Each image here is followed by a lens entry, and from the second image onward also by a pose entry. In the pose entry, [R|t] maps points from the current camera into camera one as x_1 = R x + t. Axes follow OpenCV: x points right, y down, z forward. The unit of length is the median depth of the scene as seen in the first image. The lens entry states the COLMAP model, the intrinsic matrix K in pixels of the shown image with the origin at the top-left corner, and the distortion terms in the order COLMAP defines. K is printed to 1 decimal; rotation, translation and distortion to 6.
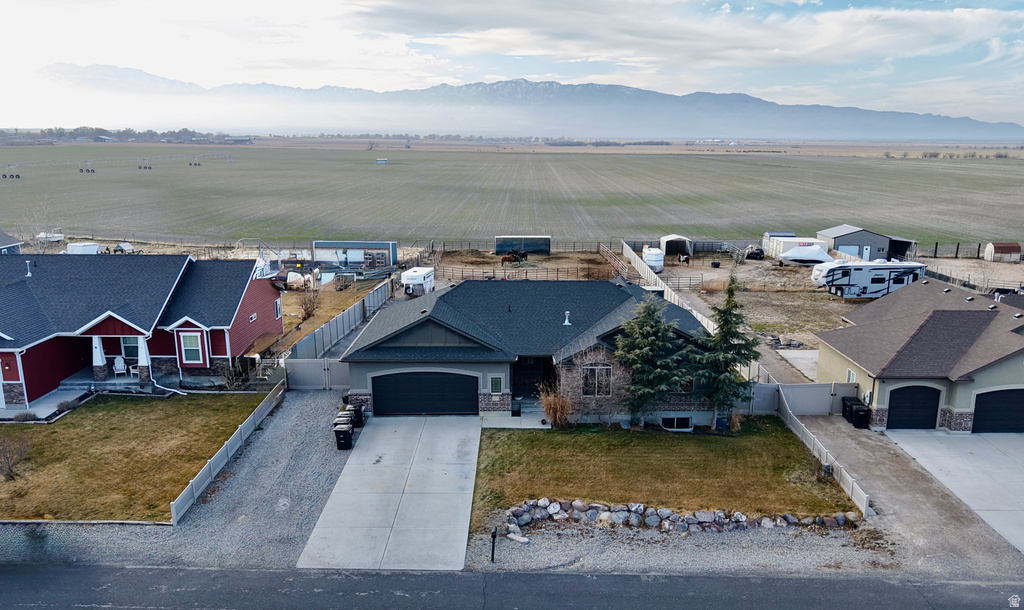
lens RADIAL K [[894.1, 0, 532.3], [0, 894.1, 362.8], [0, 0, 1]] dist [-0.001362, -0.005806]
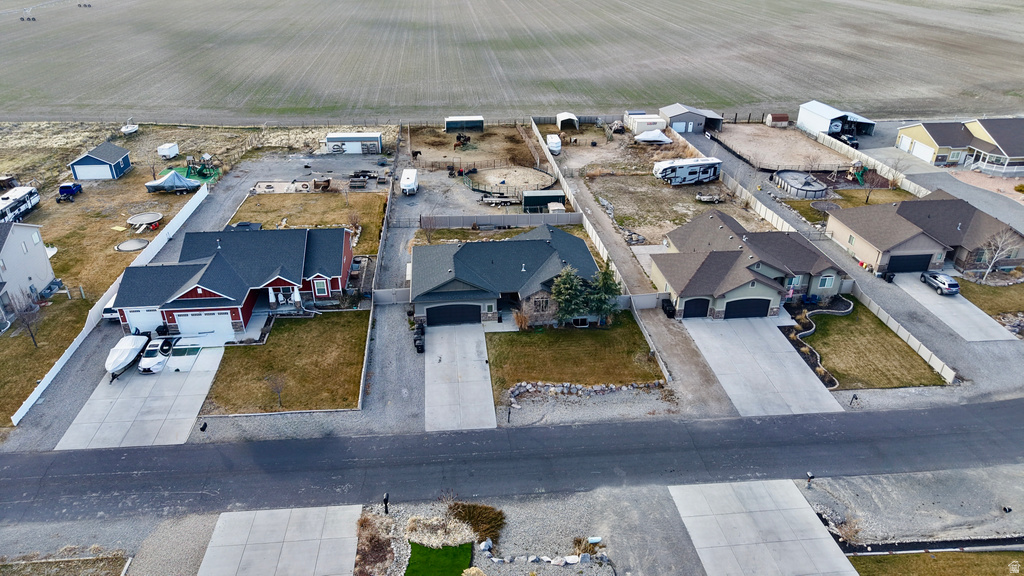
lens RADIAL K [[686.4, 0, 512.0], [0, 686.4, 288.0], [0, 0, 1]] dist [0.027803, -0.032095]
pose [[0.994845, -0.045386, 0.090679, -0.126657], [0.022213, 0.970065, 0.241829, -0.382025], [-0.098940, -0.238568, 0.966072, -0.450170]]
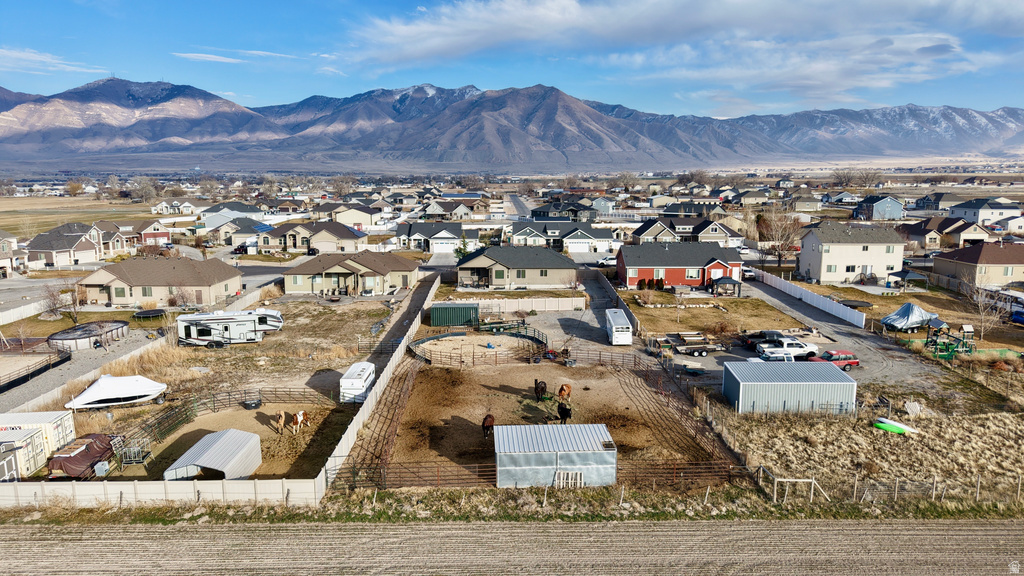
lens RADIAL K [[686.4, 0, 512.0], [0, 686.4, 288.0], [0, 0, 1]] dist [0.027803, -0.032095]
pose [[-0.999982, 0.001326, -0.005919, 0.031302], [-0.001149, 0.916683, 0.399615, -0.975955], [0.005955, 0.399614, -0.916664, 3.498362]]
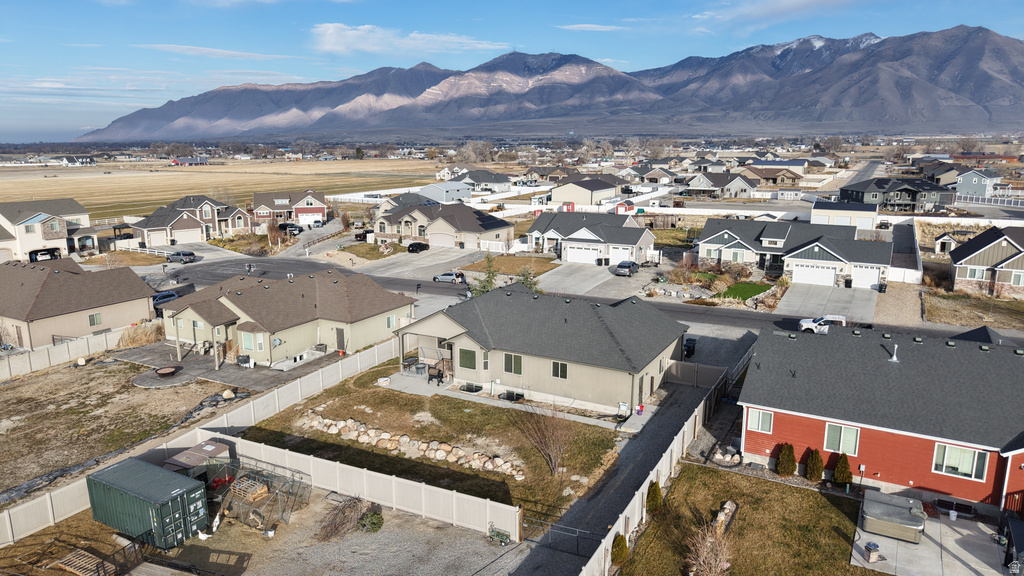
lens RADIAL K [[686.4, 0, 512.0], [0, 686.4, 288.0], [0, 0, 1]] dist [0.027803, -0.032095]
pose [[-0.872608, -0.098984, 0.478285, -0.513366], [0.125144, 0.901249, 0.414837, -0.608170], [-0.472116, 0.421845, -0.774050, 2.043432]]
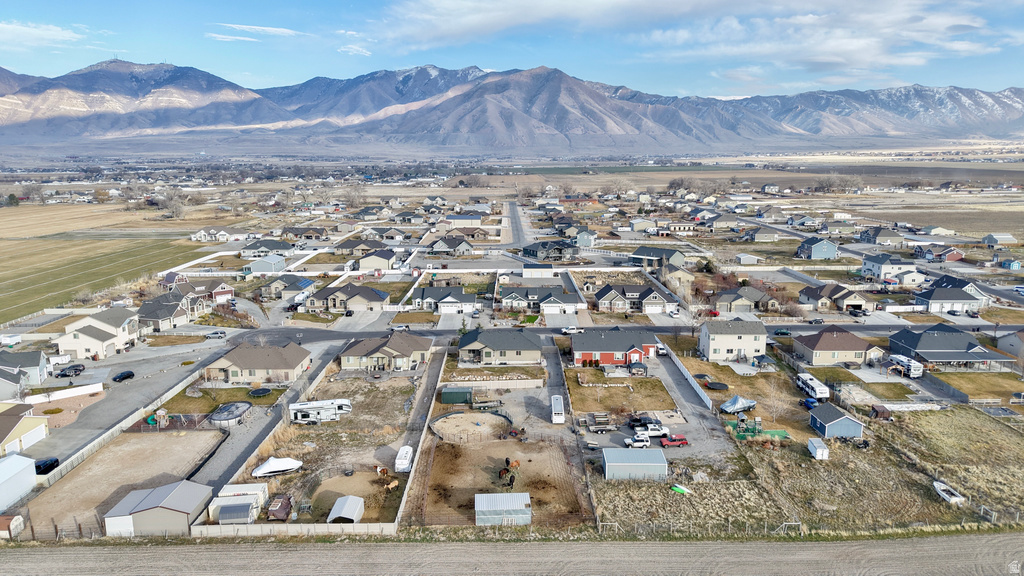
lens RADIAL K [[686.4, 0, 512.0], [0, 686.4, 288.0], [0, 0, 1]] dist [0.027803, -0.032095]
pose [[-0.999999, 0.001309, -0.000788, -0.059043], [0.000849, 0.904926, 0.425569, -1.848594], [0.001271, 0.425567, -0.904926, 4.287505]]
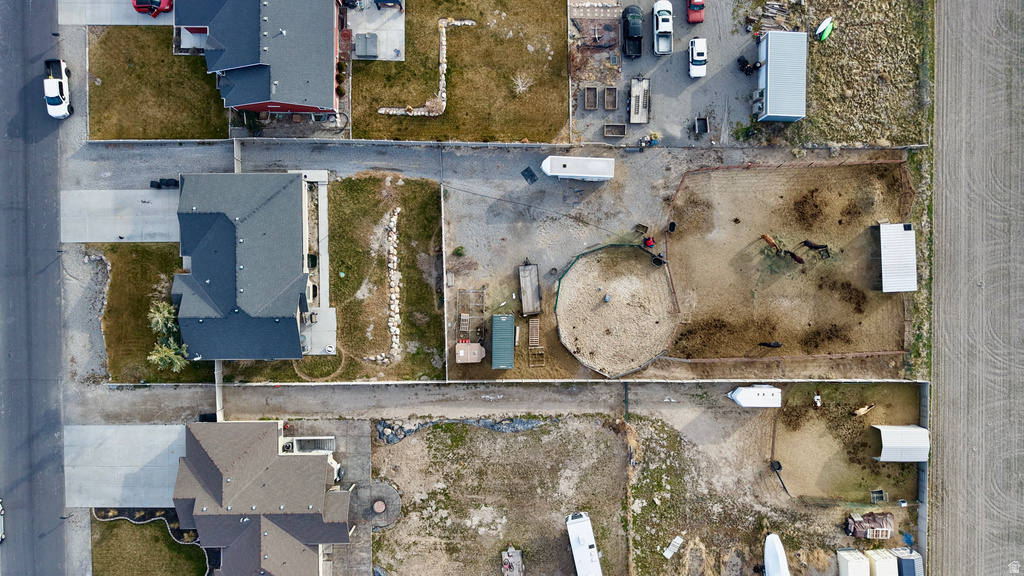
lens RADIAL K [[686.4, 0, 512.0], [0, 686.4, 288.0], [0, 0, 1]] dist [0.027803, -0.032095]
pose [[-0.009285, 0.999918, 0.008799, 0.035131], [-0.260435, -0.010914, 0.965430, -1.777854], [0.965447, 0.006672, 0.260515, 1.314683]]
